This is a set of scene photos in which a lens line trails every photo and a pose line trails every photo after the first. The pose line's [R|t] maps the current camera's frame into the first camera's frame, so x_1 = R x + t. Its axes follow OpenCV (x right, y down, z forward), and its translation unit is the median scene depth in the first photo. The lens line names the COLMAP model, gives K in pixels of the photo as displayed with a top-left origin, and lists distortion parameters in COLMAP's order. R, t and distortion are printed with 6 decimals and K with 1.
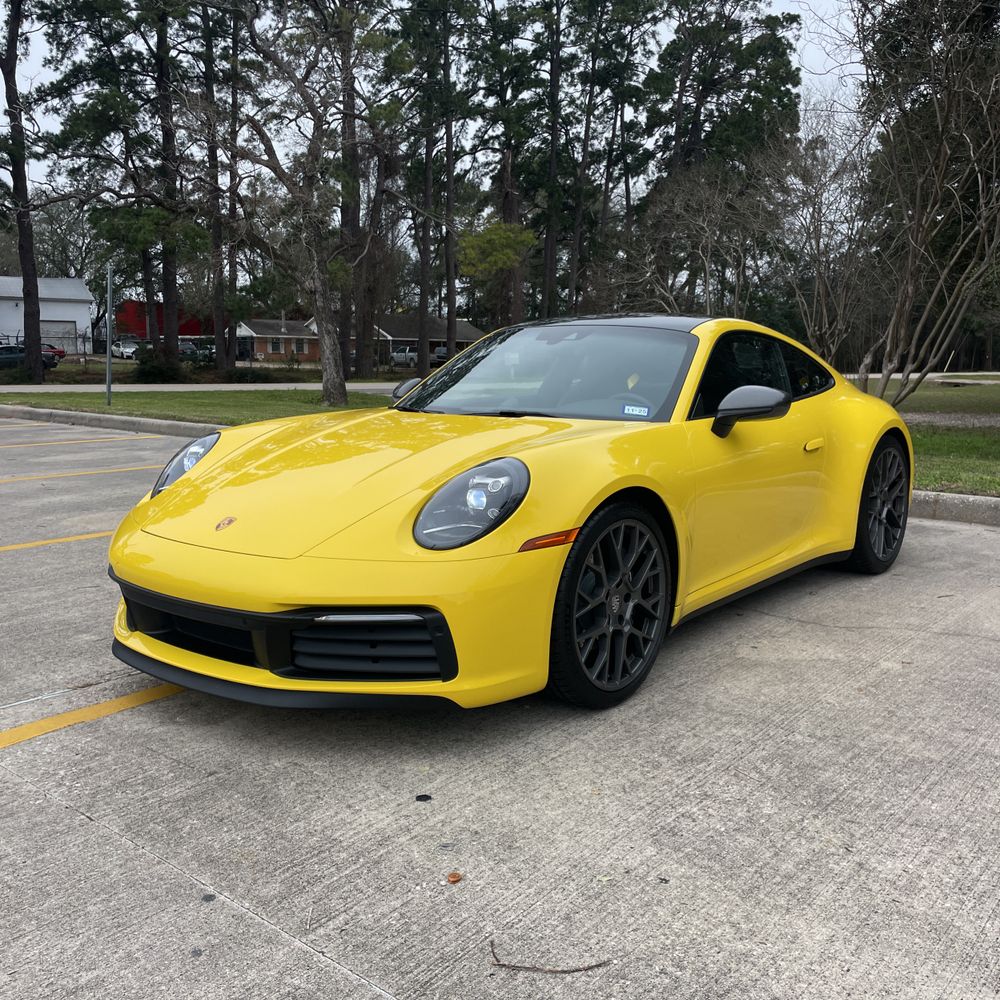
lens RADIAL K [[1013.9, 0, 514.2], [0, 1013.9, 513.8], [0, 0, 1]] dist [0.019595, 0.000000]
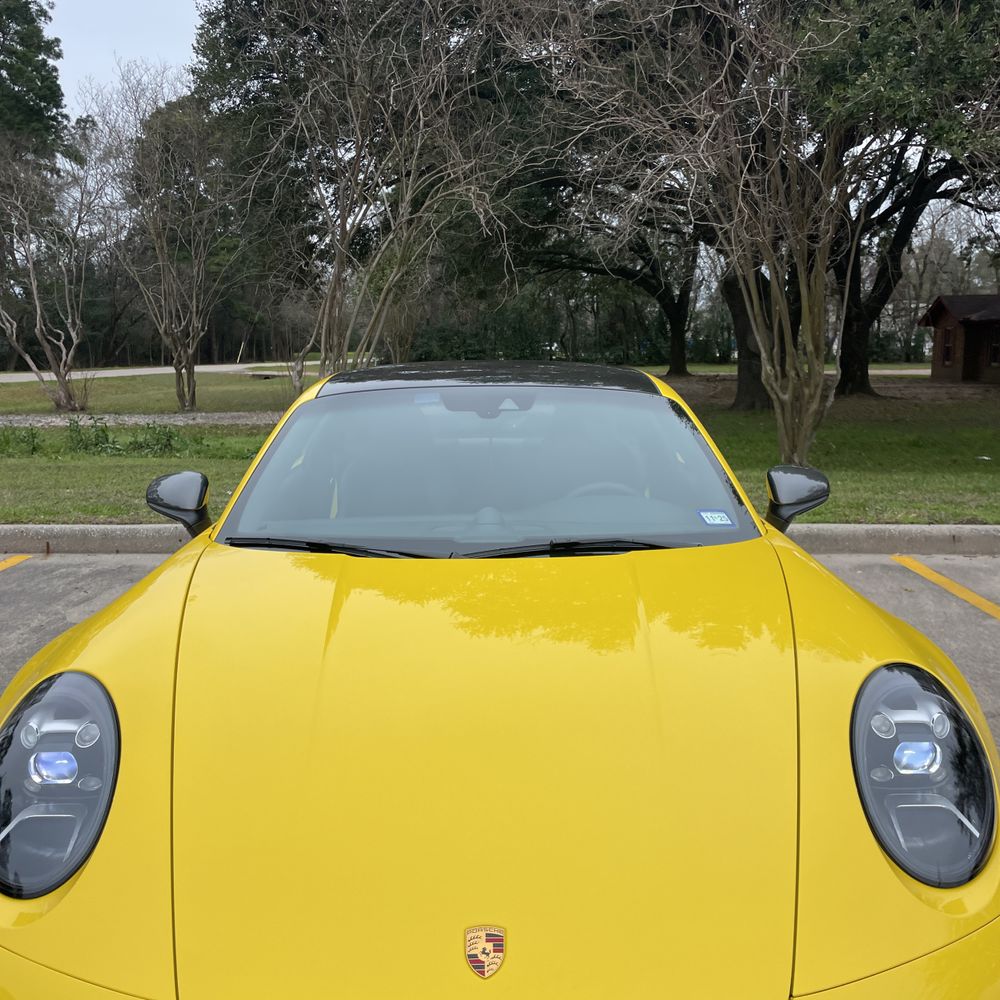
lens RADIAL K [[1013.9, 0, 500.3], [0, 1013.9, 507.8], [0, 0, 1]] dist [0.019595, 0.000000]
pose [[0.780036, -0.107573, 0.616418, -0.033757], [0.104275, 0.993684, 0.041457, -0.012313], [-0.616985, 0.031939, 0.786327, 0.042507]]
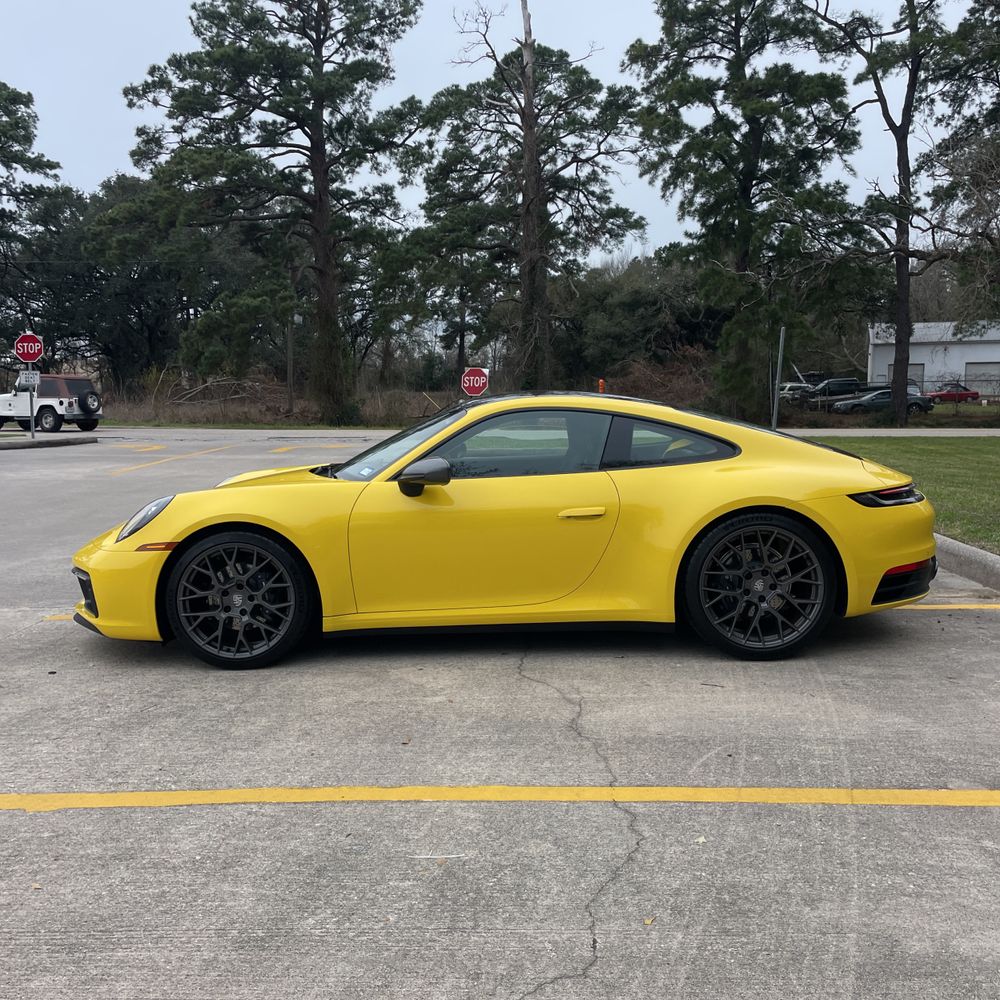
lens RADIAL K [[1013.9, 0, 490.7], [0, 1013.9, 502.9], [0, 0, 1]] dist [0.019595, 0.000000]
pose [[0.611551, 0.069259, -0.788168, 0.101820], [-0.107622, 0.994184, 0.003857, -0.006750], [0.783851, 0.082465, 0.615448, 0.024920]]
